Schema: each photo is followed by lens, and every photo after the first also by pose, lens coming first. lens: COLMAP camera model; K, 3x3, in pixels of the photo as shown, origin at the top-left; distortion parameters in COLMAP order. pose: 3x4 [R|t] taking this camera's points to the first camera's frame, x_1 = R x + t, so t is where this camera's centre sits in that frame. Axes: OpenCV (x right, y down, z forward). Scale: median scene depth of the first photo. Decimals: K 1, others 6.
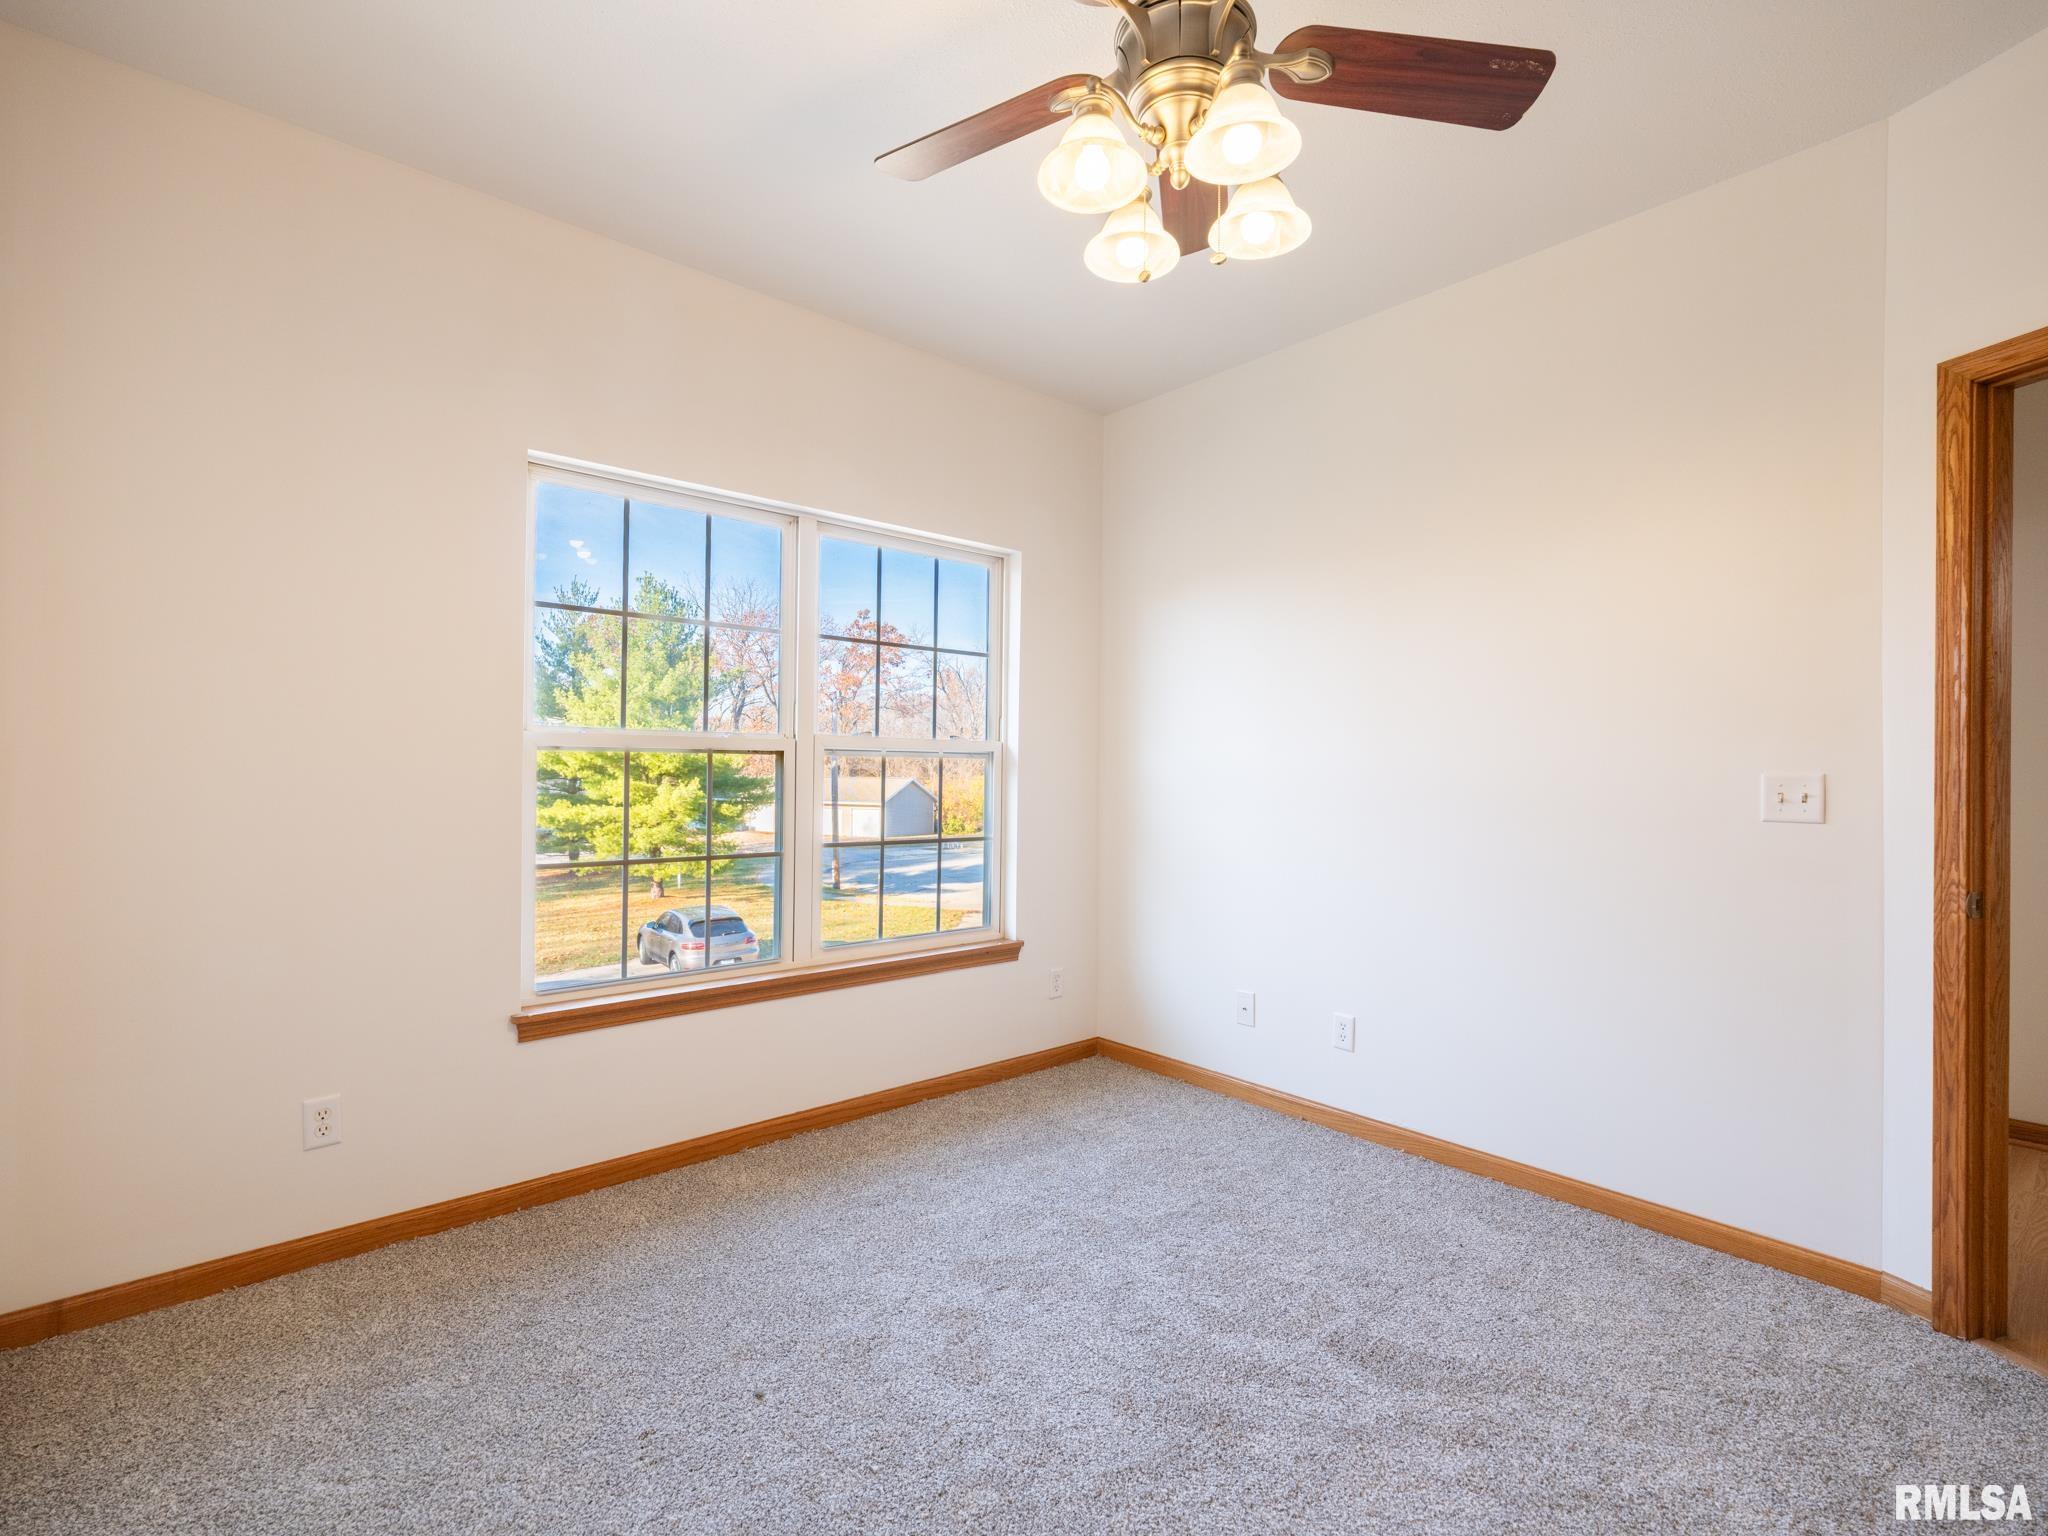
lens RADIAL K [[956.1, 0, 1027.4], [0, 956.1, 760.5], [0, 0, 1]] dist [-0.006577, 0.003032]
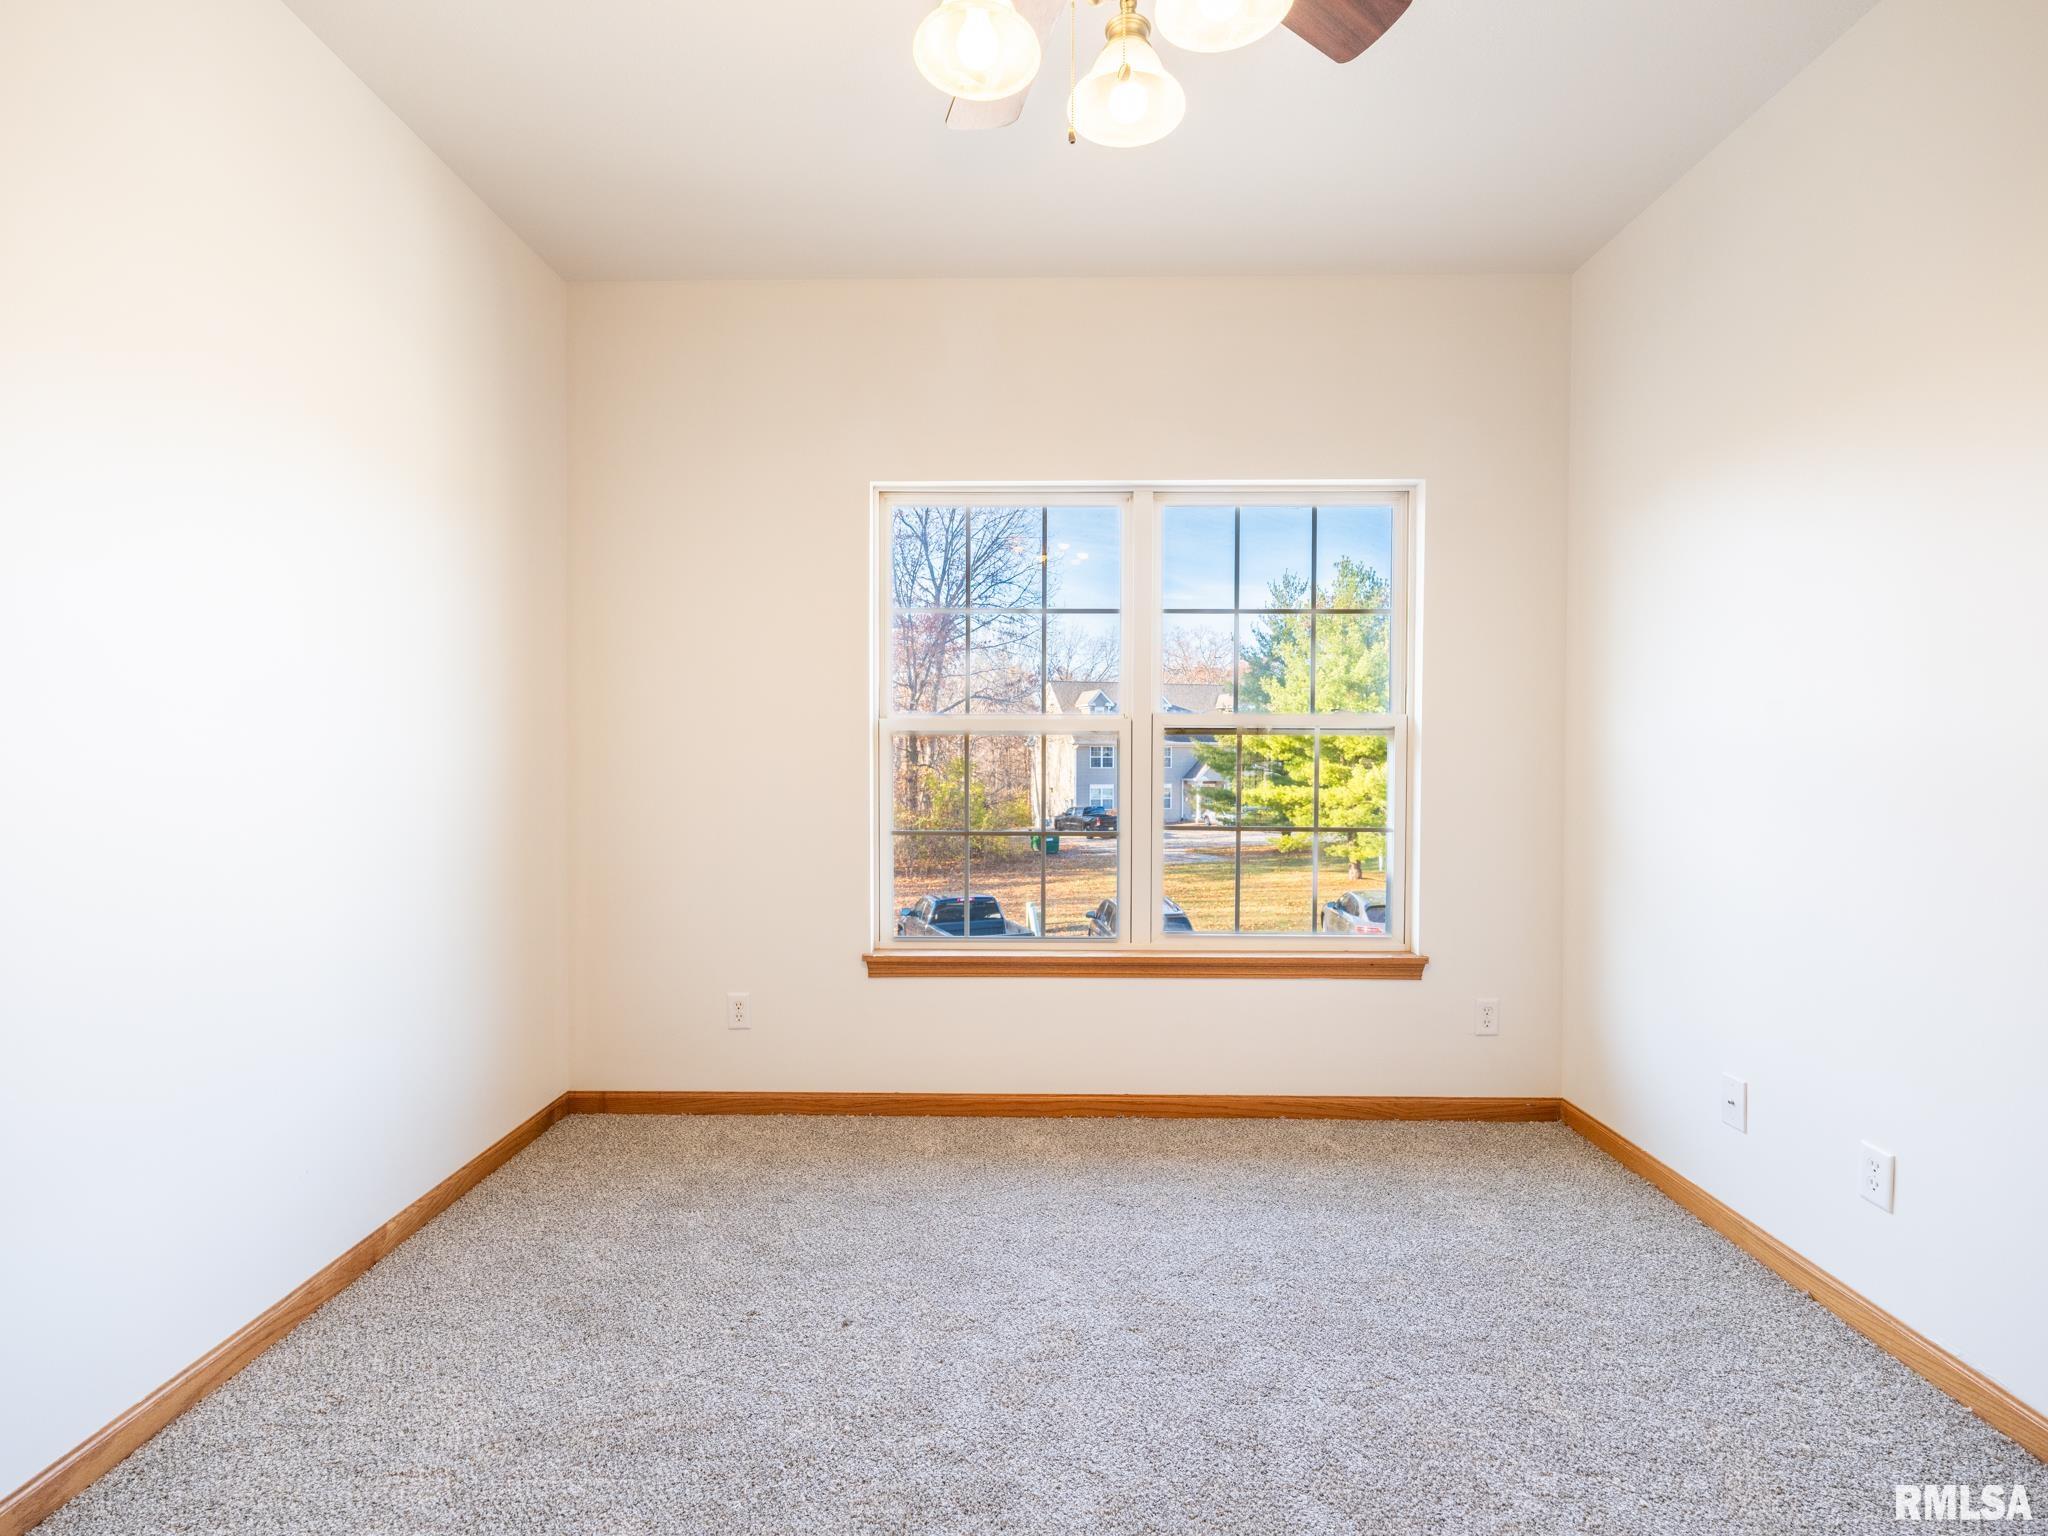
lens RADIAL K [[956.1, 0, 1002.4], [0, 956.1, 757.6], [0, 0, 1]] dist [-0.006577, 0.003032]
pose [[0.738308, -0.001264, -0.674462, 0.327991], [0.011622, 0.999874, 0.010849, 0.006188], [0.674363, -0.015848, 0.738229, 0.183784]]
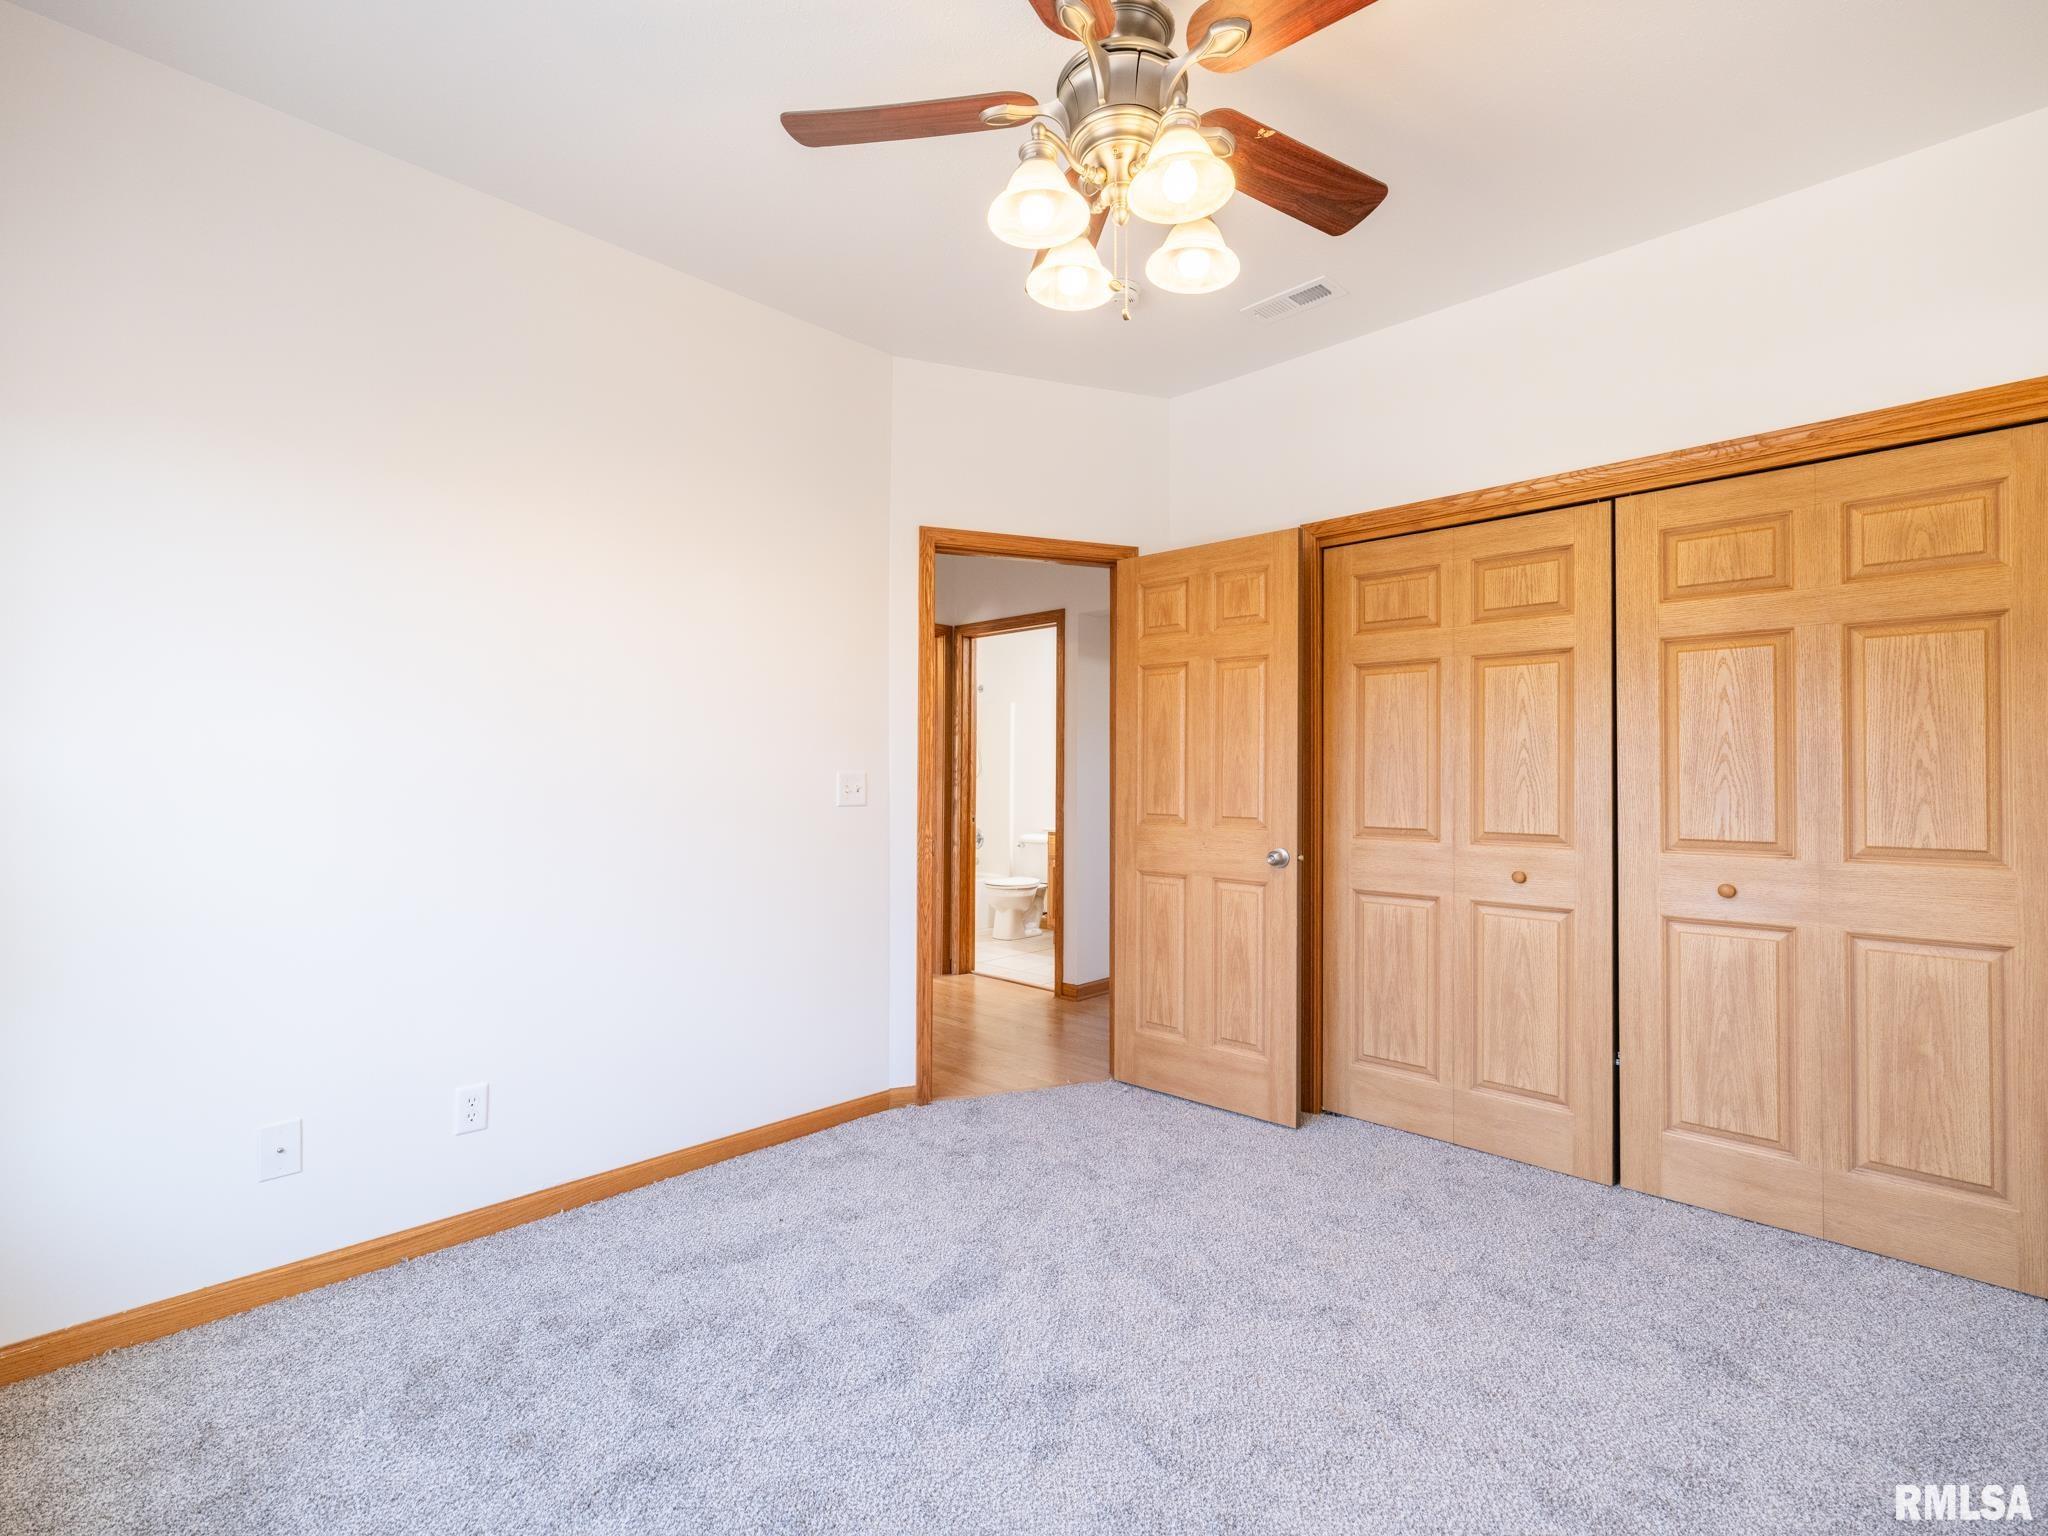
lens RADIAL K [[956.1, 0, 997.7], [0, 956.1, 779.6], [0, 0, 1]] dist [-0.006577, 0.003032]
pose [[-0.077612, -0.005837, 0.996967, -0.460112], [-0.014919, 0.999878, 0.004693, 0.010332], [-0.996872, -0.014509, -0.077690, 0.638869]]
